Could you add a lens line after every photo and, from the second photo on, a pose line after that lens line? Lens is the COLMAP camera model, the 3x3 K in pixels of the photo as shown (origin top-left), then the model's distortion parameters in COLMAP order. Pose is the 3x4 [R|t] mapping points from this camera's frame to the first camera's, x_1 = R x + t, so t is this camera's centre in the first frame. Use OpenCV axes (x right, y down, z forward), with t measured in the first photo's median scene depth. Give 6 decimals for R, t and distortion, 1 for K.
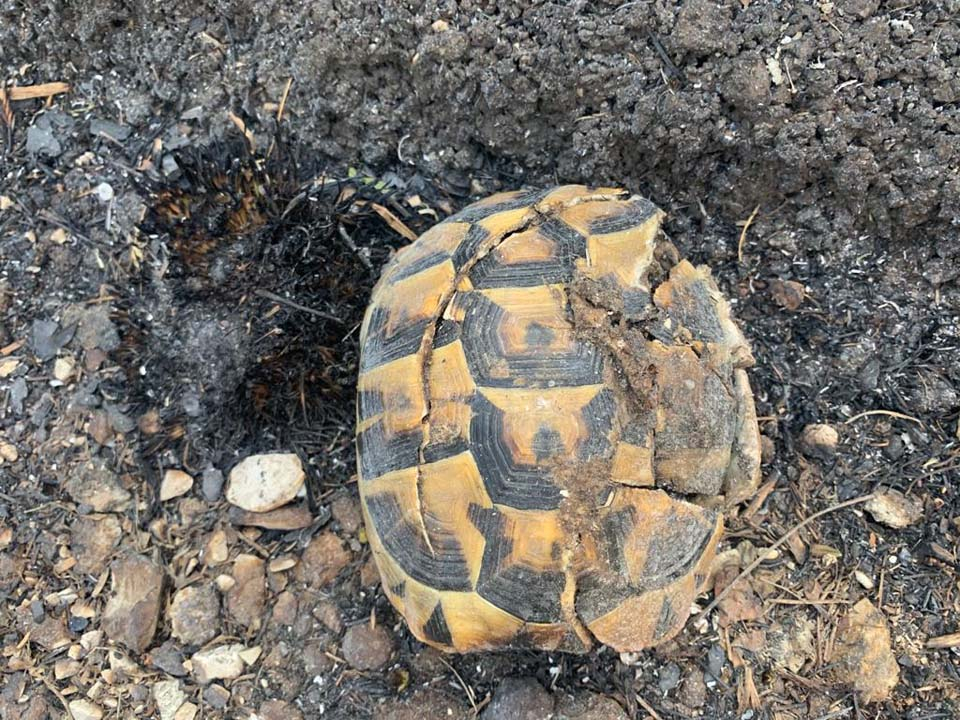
lens RADIAL K [[751.7, 0, 480.0], [0, 751.7, 360.0], [0, 0, 1]] dist [0.001665, -0.000286]
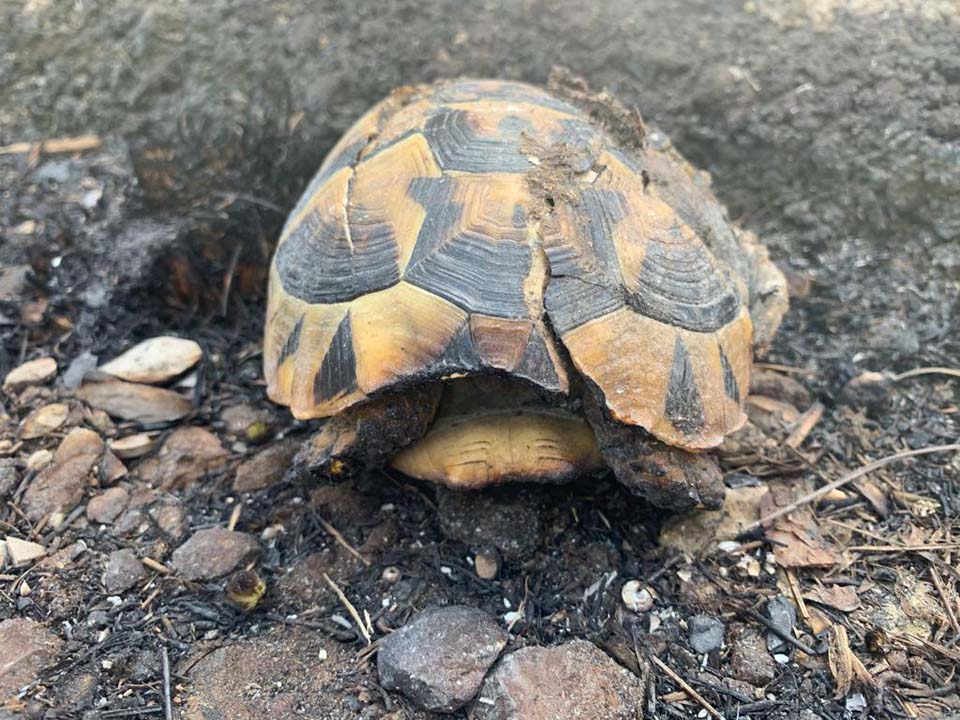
lens RADIAL K [[778.3, 0, 480.0], [0, 778.3, 360.0], [0, 0, 1]] dist [-0.016552, -0.001559]
pose [[0.996184, 0.082463, -0.028585, 0.075674], [-0.080302, 0.737729, -0.670304, 0.685901], [-0.034187, 0.670041, 0.741536, 0.417581]]
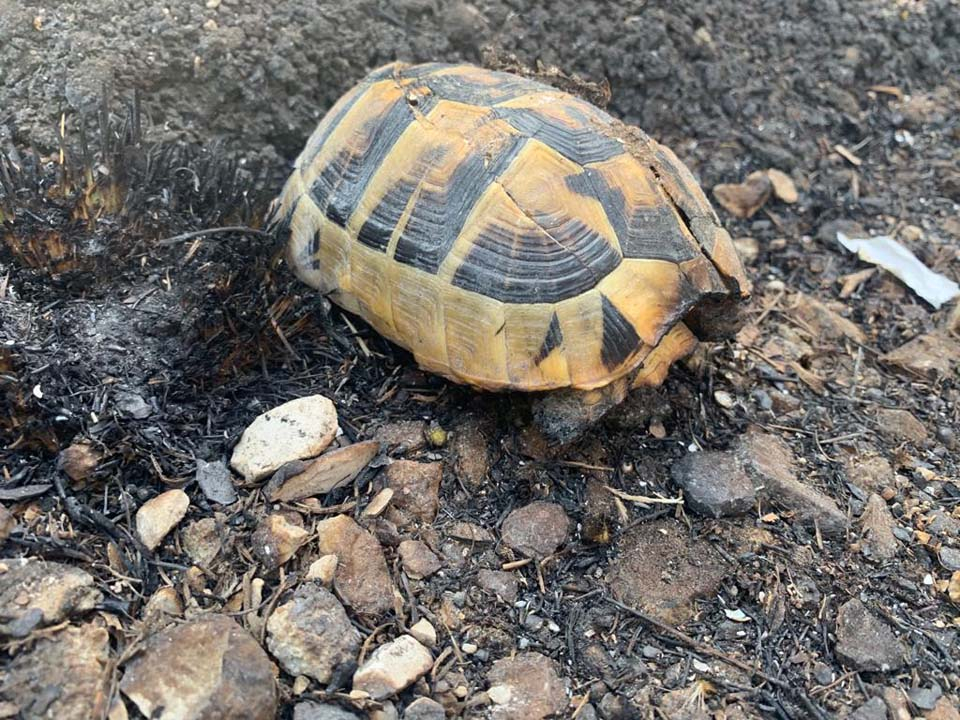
lens RADIAL K [[751.7, 0, 480.0], [0, 751.7, 360.0], [0, 0, 1]] dist [0.001665, -0.000286]
pose [[0.704742, -0.337280, 0.624164, -0.605226], [0.624718, 0.711985, -0.320631, 0.472573], [-0.336253, 0.615888, 0.712471, 0.395682]]
